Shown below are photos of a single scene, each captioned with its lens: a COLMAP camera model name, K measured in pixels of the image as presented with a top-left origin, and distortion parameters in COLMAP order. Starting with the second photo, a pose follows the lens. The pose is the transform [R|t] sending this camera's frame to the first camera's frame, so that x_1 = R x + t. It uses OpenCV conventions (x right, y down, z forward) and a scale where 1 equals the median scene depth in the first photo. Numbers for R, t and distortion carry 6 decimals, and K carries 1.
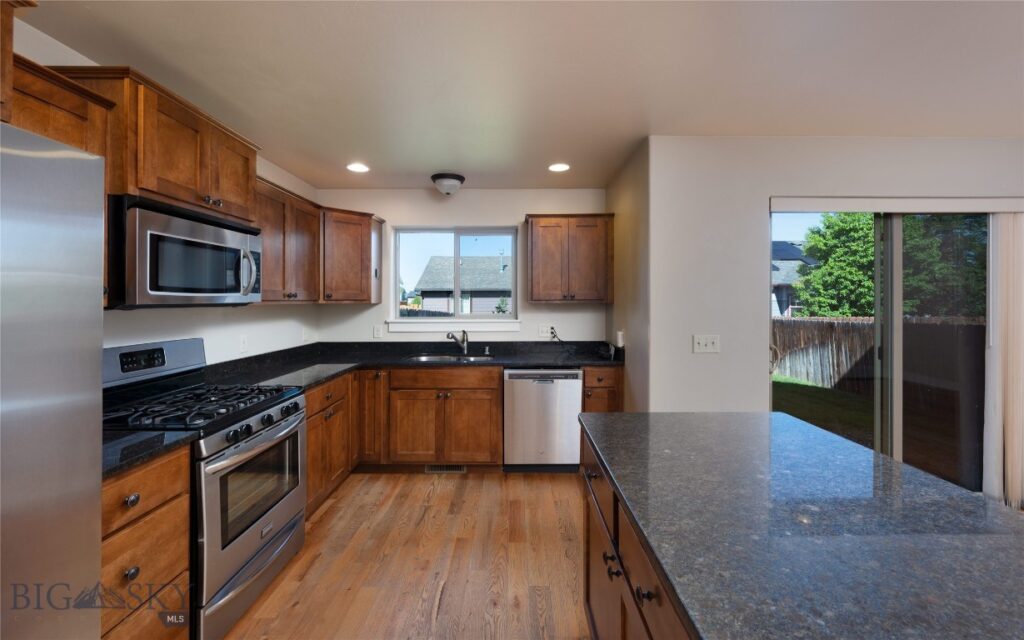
lens RADIAL K [[406.4, 0, 513.4], [0, 406.4, 299.3], [0, 0, 1]] dist [0.000640, 0.000046]
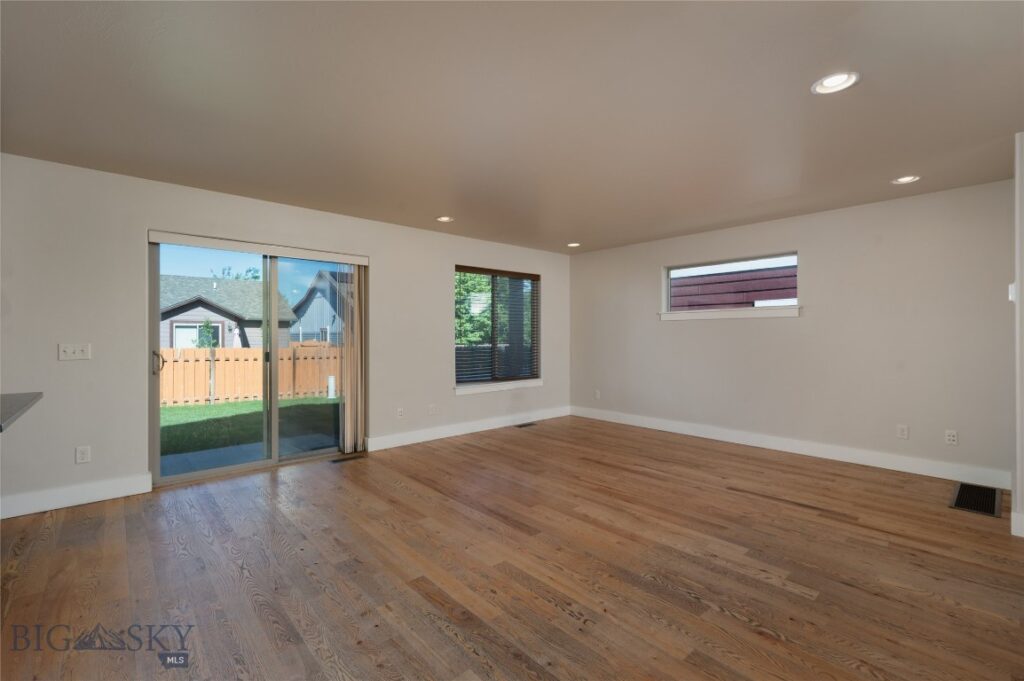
lens RADIAL K [[443.8, 0, 512.8], [0, 443.8, 336.1], [0, 0, 1]] dist [0.000640, -0.000285]
pose [[0.744153, 0.002815, 0.668003, 0.455315], [-0.005167, 0.999985, 0.001542, 0.048116], [-0.667989, -0.004599, 0.744157, -0.588797]]
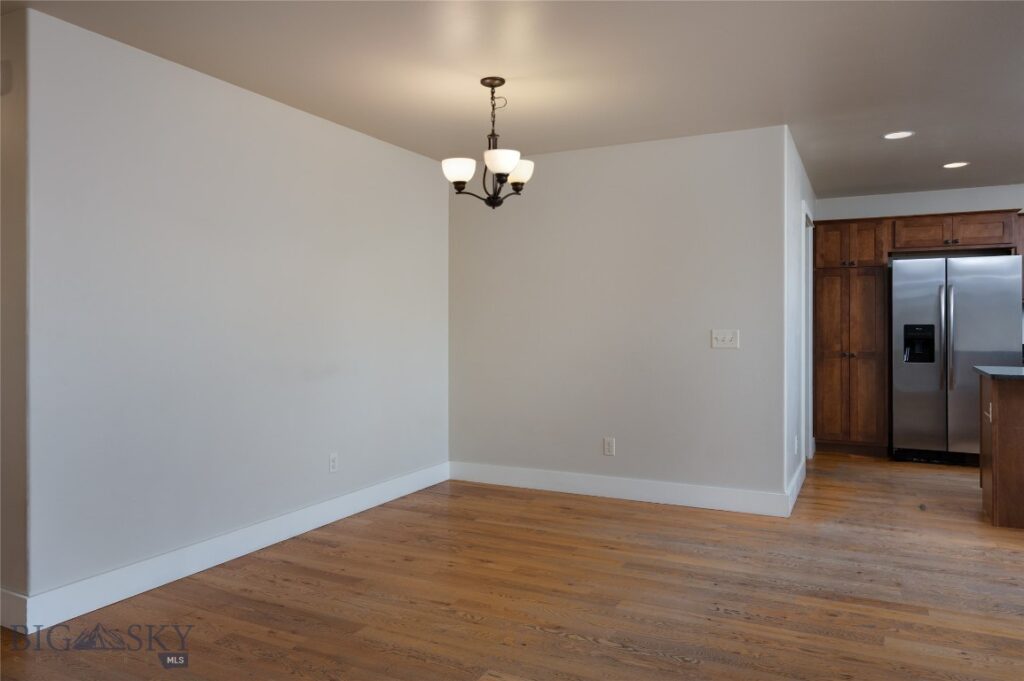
lens RADIAL K [[718.9, 0, 490.3], [0, 718.9, 323.3], [0, 0, 1]] dist [-0.001851, -0.000583]
pose [[-0.469696, 0.005506, -0.882811, 1.920194], [0.009605, 0.999953, 0.001126, 0.048841], [0.882776, -0.007950, -0.469727, -0.023124]]
